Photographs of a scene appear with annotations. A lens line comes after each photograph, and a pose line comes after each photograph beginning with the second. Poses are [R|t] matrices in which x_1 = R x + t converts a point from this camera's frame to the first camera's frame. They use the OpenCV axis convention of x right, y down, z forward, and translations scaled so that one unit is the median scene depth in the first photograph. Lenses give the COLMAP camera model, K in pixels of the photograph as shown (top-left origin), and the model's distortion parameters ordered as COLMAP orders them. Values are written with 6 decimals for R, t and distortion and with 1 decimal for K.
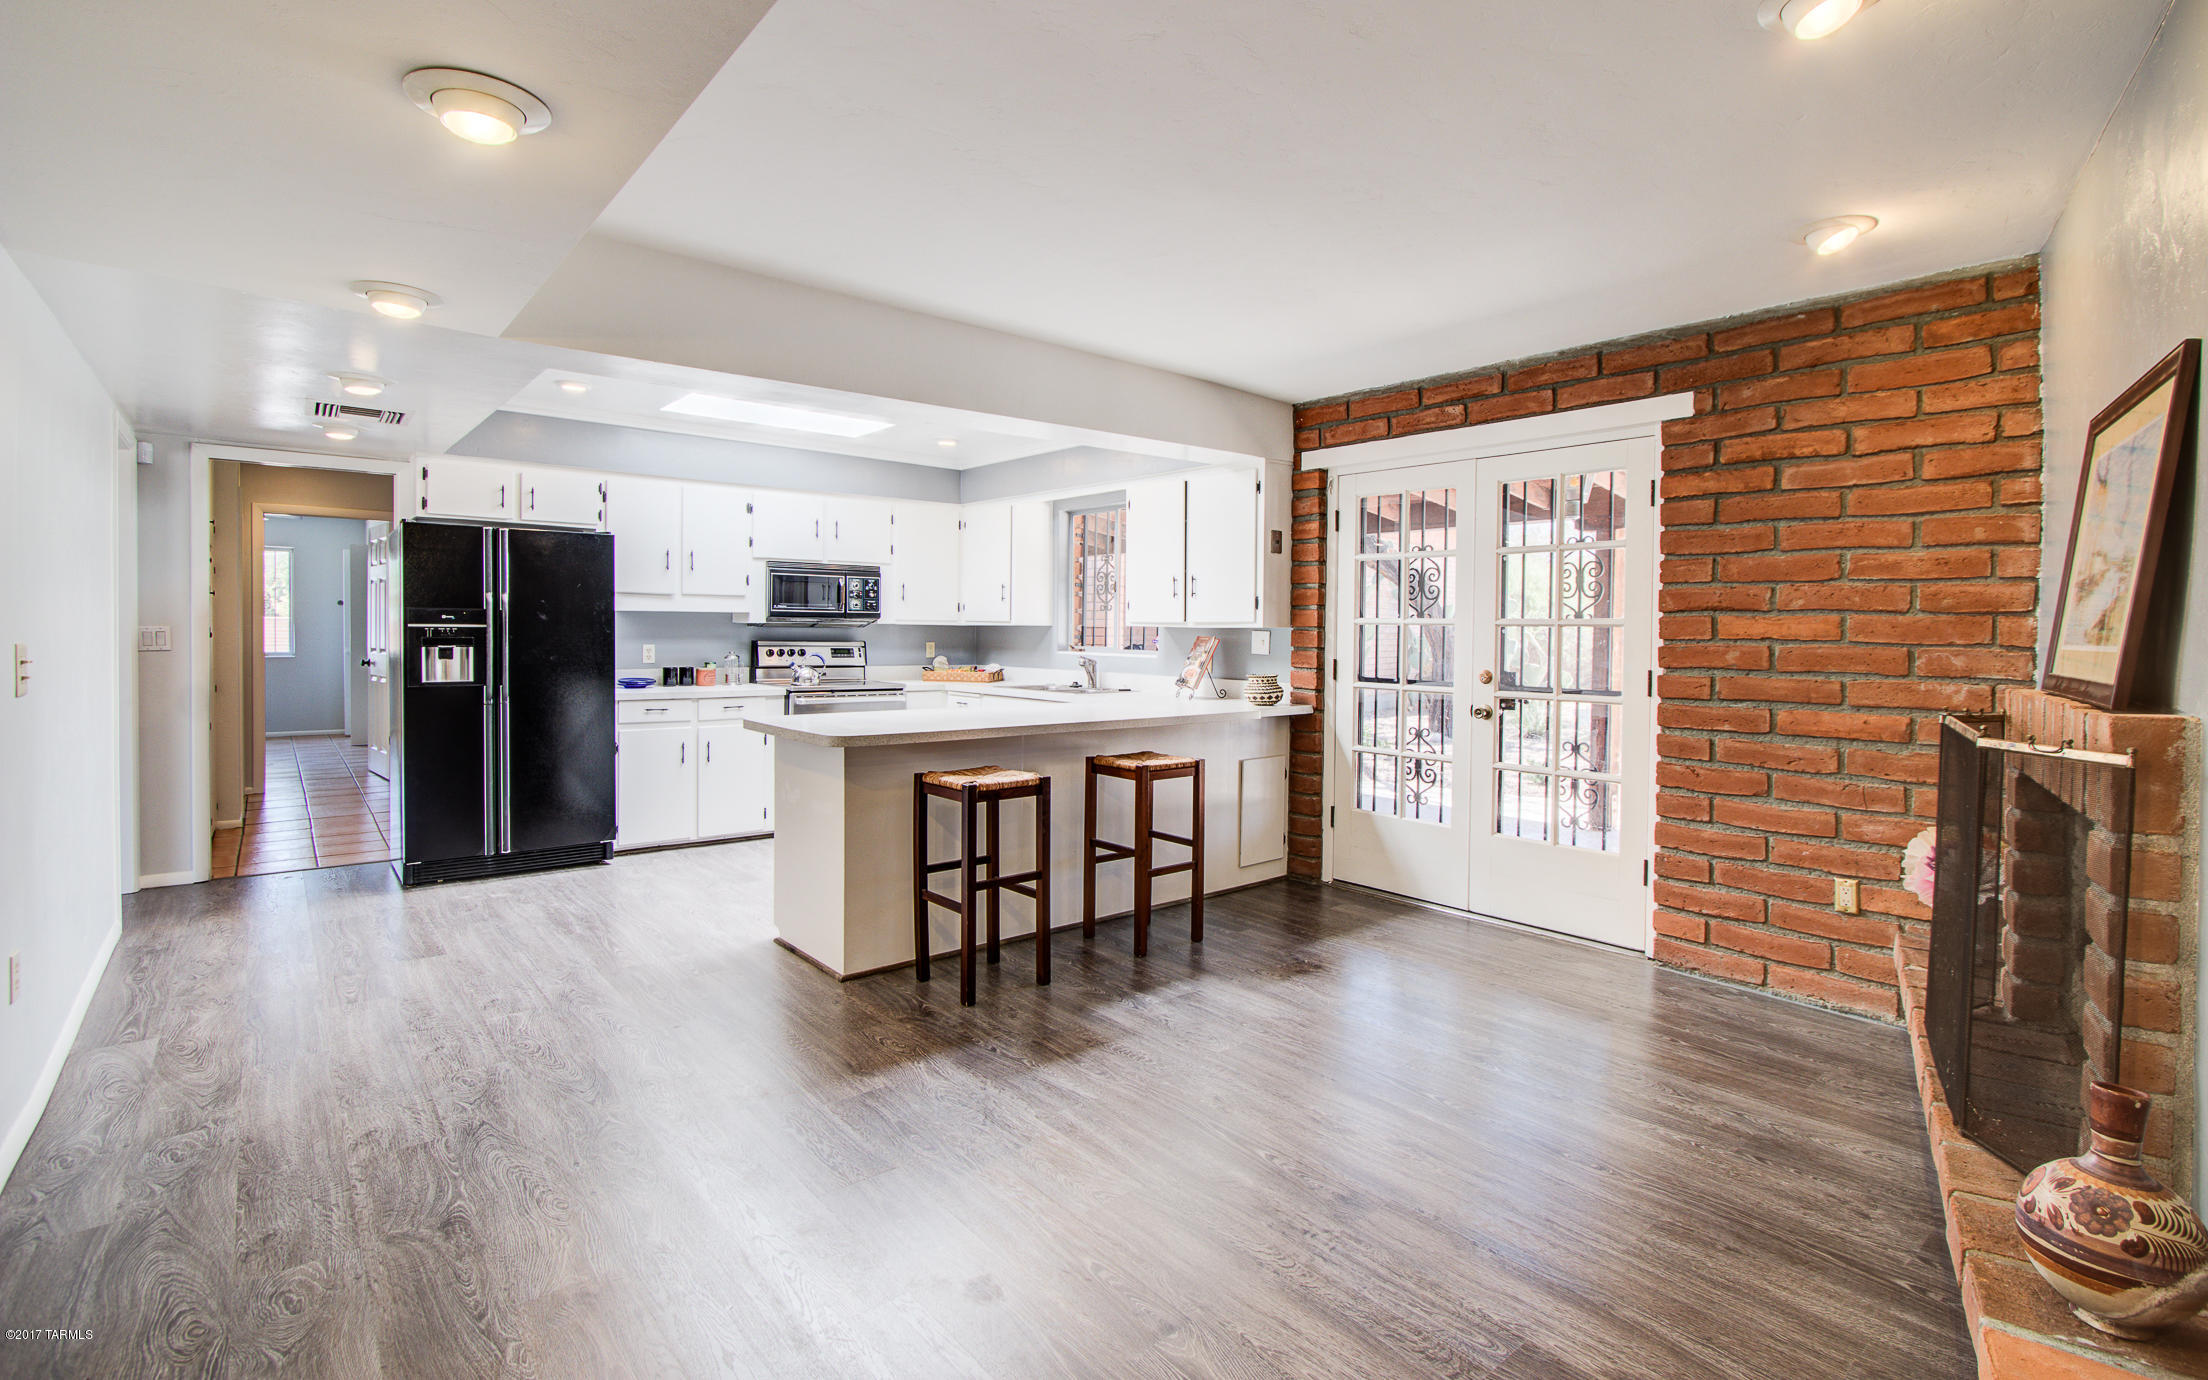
lens RADIAL K [[1006.0, 0, 1105.4], [0, 1006.0, 648.0], [0, 0, 1]] dist [-0.025016, 0.000132]
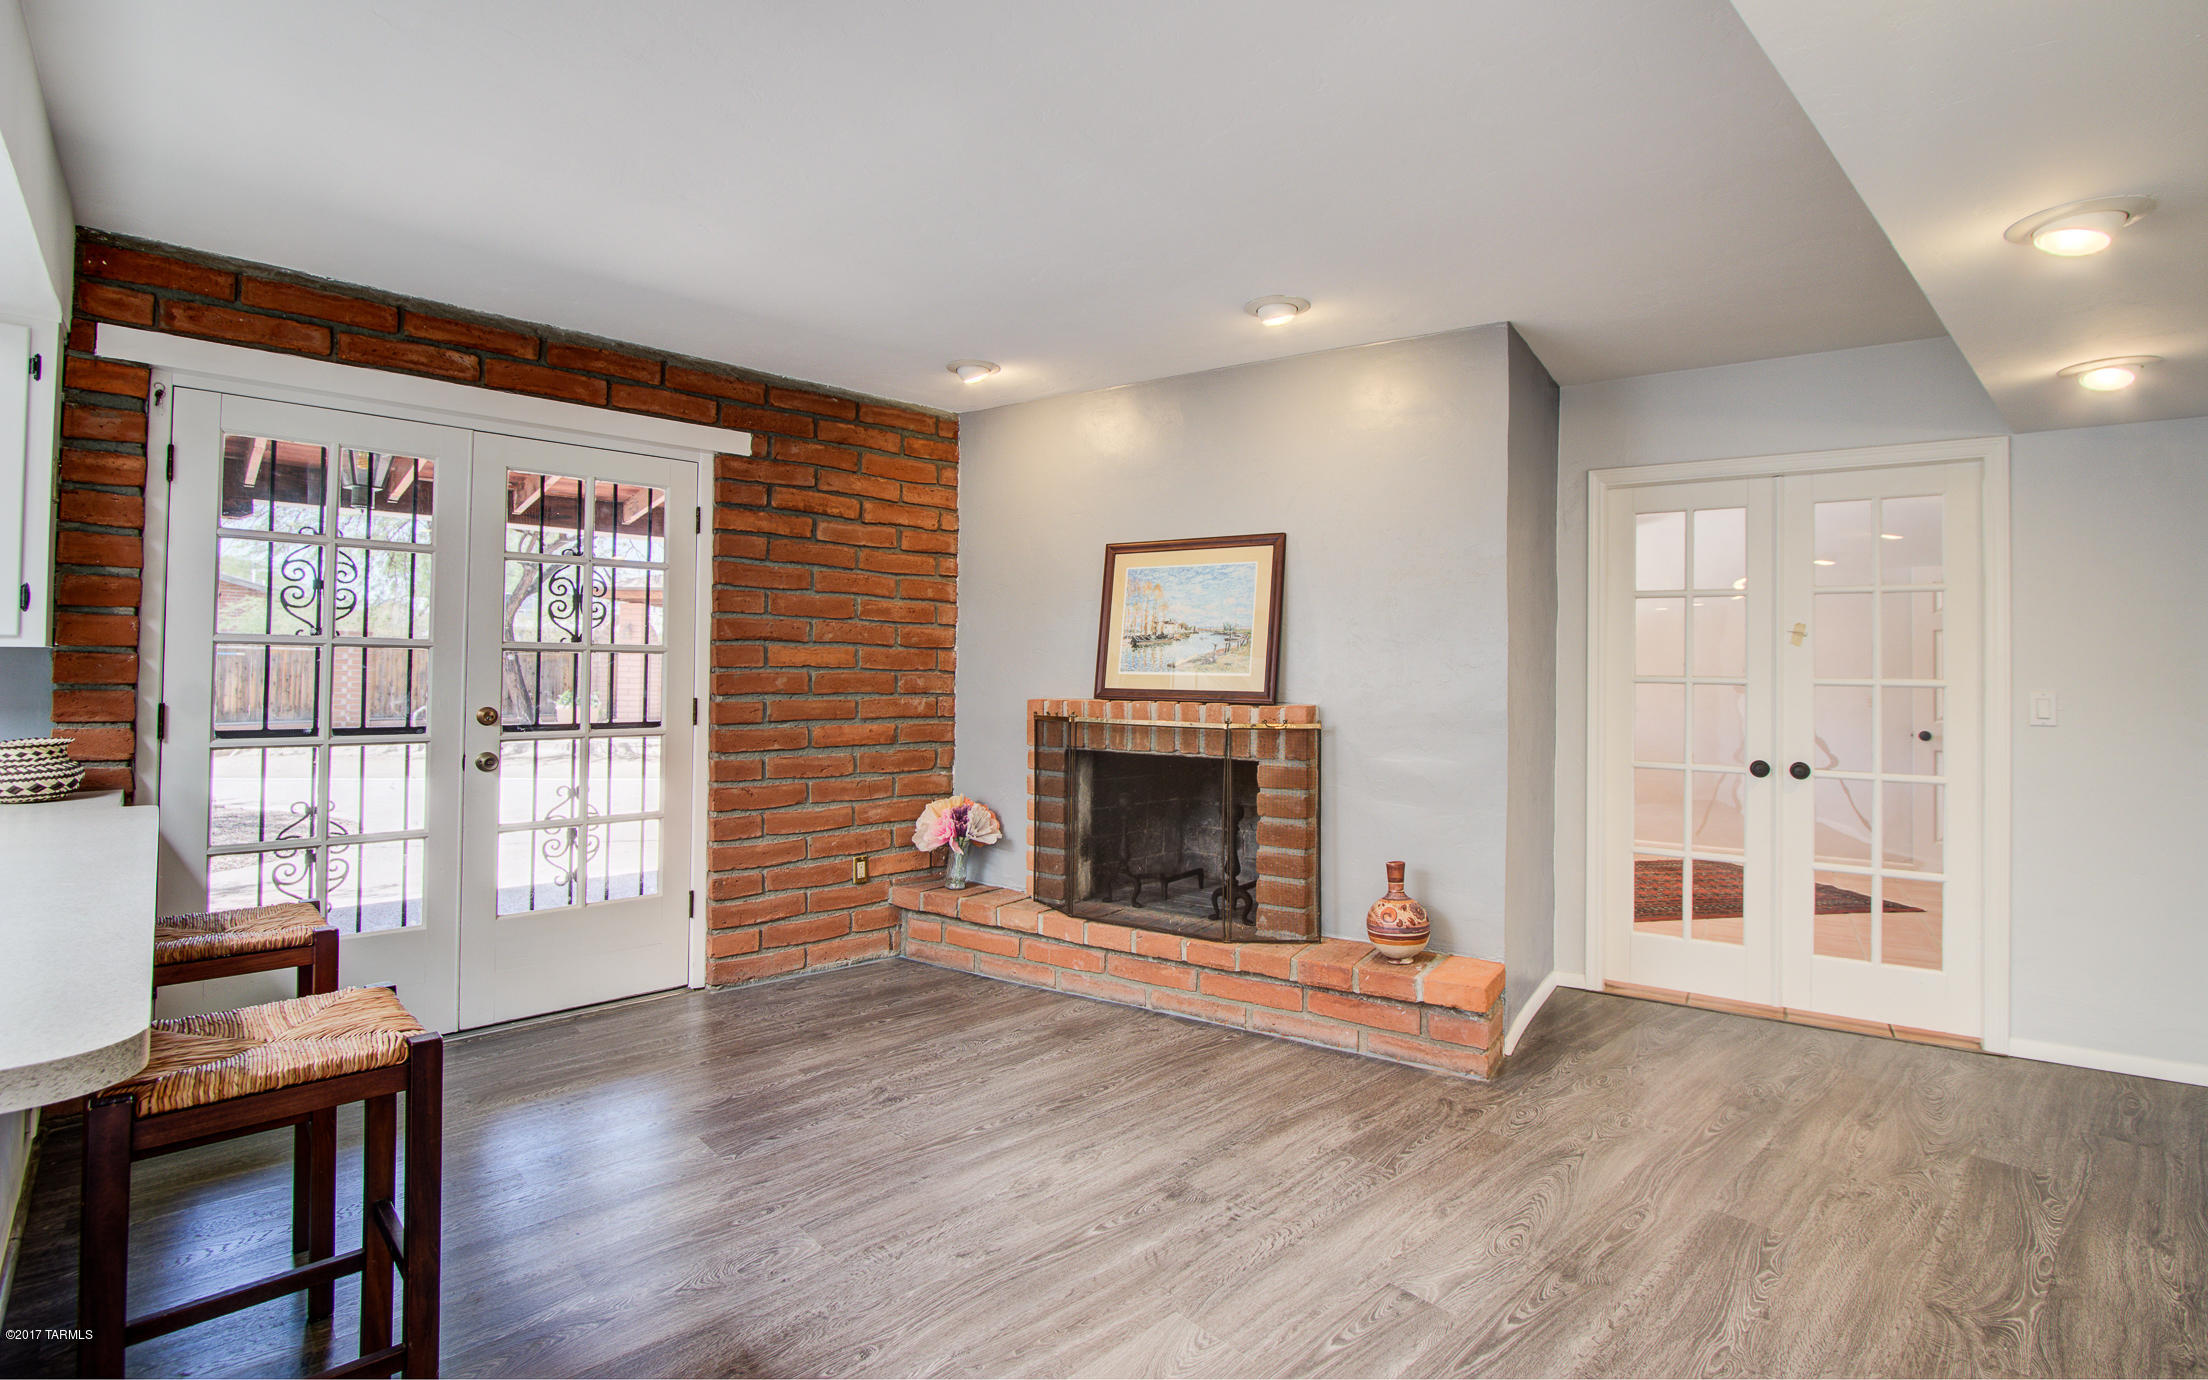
lens RADIAL K [[1034.1, 0, 1106.6], [0, 1034.1, 641.9], [0, 0, 1]] dist [-0.016110, -0.000013]
pose [[-0.061966, 0.011807, 0.998008, -0.558462], [0.003114, 0.999927, -0.011636, -0.022214], [-0.998073, 0.002387, -0.061998, 0.726171]]
